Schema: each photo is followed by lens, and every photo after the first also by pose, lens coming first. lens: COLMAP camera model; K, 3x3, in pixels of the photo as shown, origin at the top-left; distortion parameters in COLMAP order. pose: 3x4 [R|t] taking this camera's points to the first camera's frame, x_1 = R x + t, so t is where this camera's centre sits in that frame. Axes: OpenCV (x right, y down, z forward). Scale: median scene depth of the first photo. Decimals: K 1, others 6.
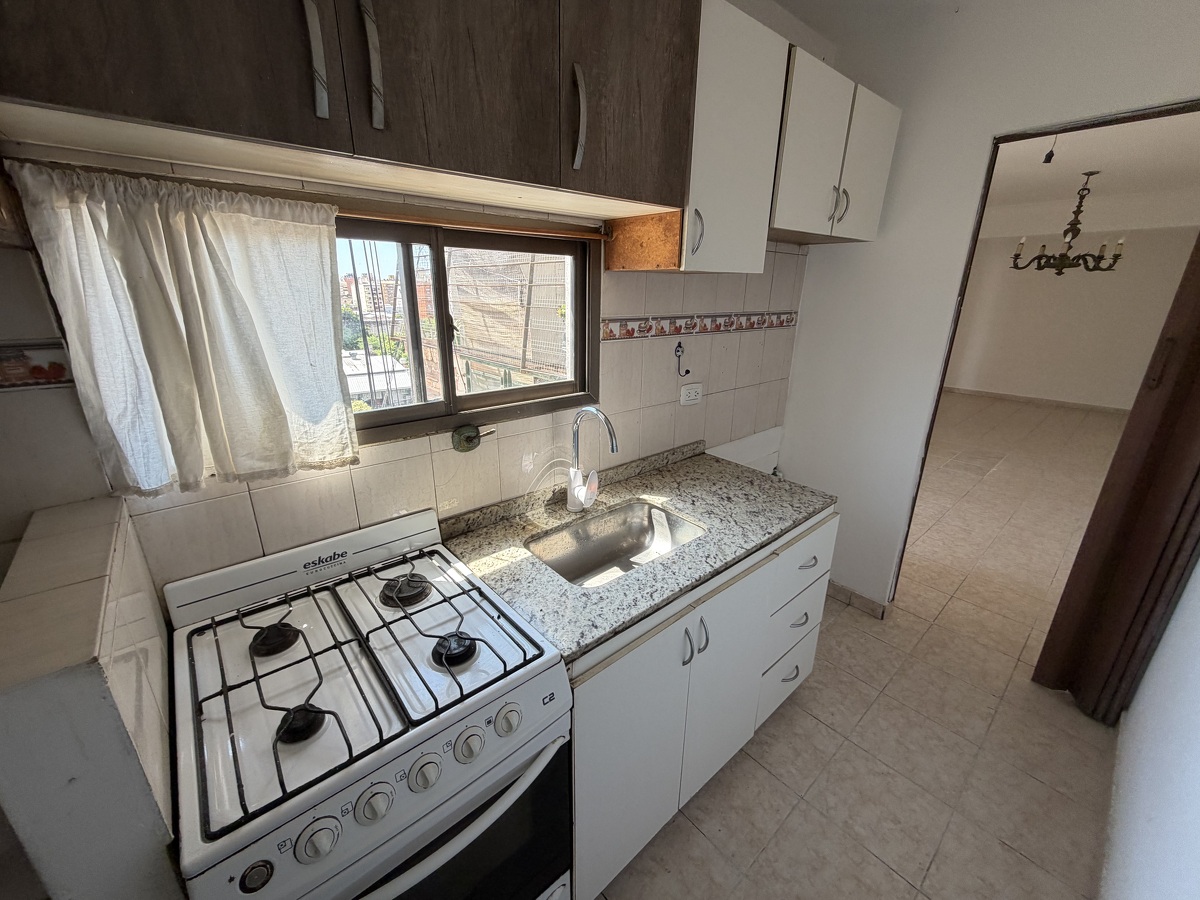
lens RADIAL K [[479.4, 0, 599.0], [0, 479.4, 449.7], [0, 0, 1]] dist [0.001645, 0.000314]
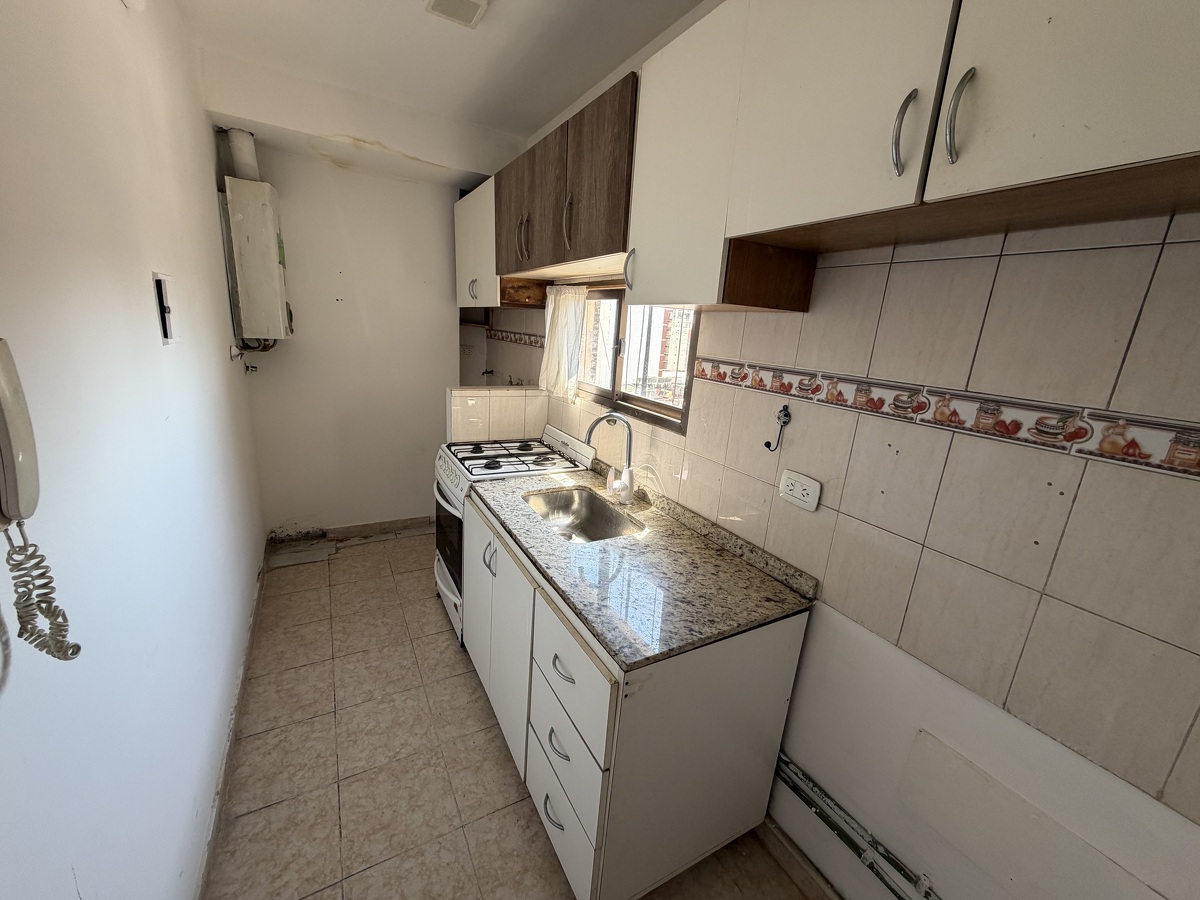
lens RADIAL K [[479.4, 0, 597.9], [0, 479.4, 451.4], [0, 0, 1]] dist [0.001645, 0.000314]
pose [[-0.202902, 0.223544, -0.953341, 0.941540], [-0.380798, 0.878942, 0.287146, -0.267688], [0.902121, 0.421293, -0.093214, 0.857159]]
